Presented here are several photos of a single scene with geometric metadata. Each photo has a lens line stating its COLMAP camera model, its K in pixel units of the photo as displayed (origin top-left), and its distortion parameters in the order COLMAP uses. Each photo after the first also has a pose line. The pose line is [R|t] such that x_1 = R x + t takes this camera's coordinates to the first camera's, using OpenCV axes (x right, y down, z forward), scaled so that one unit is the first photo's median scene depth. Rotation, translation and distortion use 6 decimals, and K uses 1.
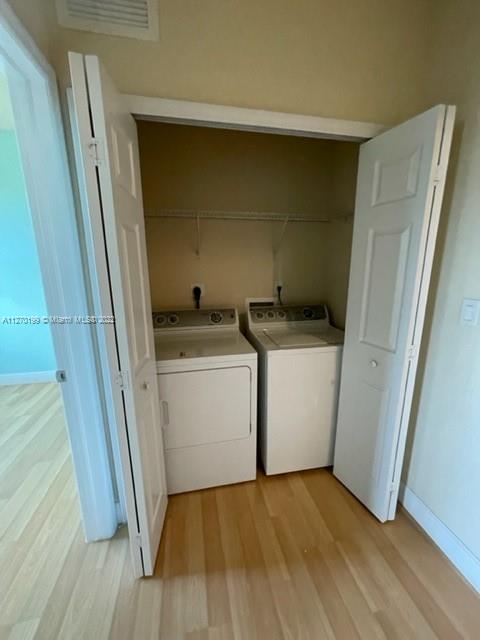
lens RADIAL K [[258.6, 0, 238.8], [0, 258.6, 321.1], [0, 0, 1]] dist [0.000272, 0.000084]
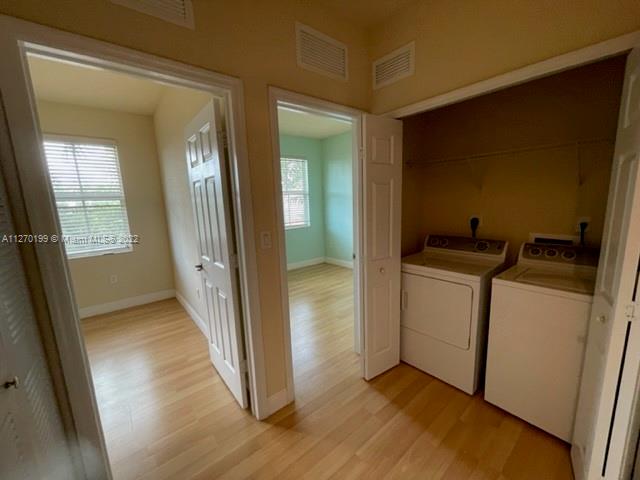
lens RADIAL K [[258.6, 0, 318.2], [0, 258.6, 240.2], [0, 0, 1]] dist [0.000272, 0.000084]
pose [[0.477597, 0.127247, -0.869316, 0.614566], [-0.161316, 0.985335, 0.055603, 0.014965], [0.863643, 0.113679, 0.491120, -0.161759]]
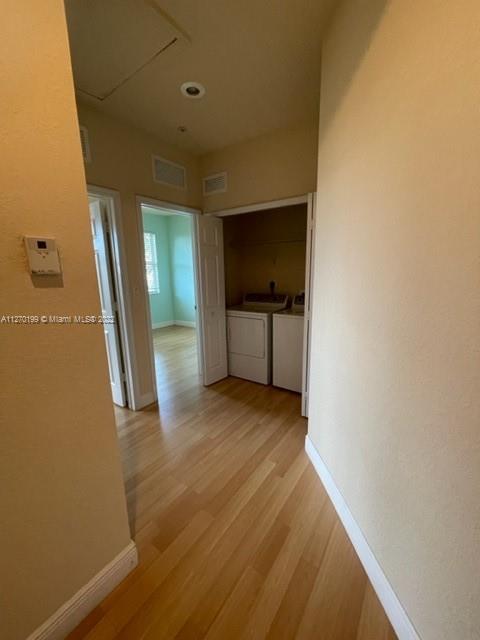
lens RADIAL K [[258.6, 0, 236.5], [0, 258.6, 321.7], [0, 0, 1]] dist [0.000272, 0.000084]
pose [[0.694469, 0.136701, -0.706418, 1.159038], [-0.144566, 0.988275, 0.049123, 0.106949], [0.704850, 0.068010, 0.706089, -0.487115]]
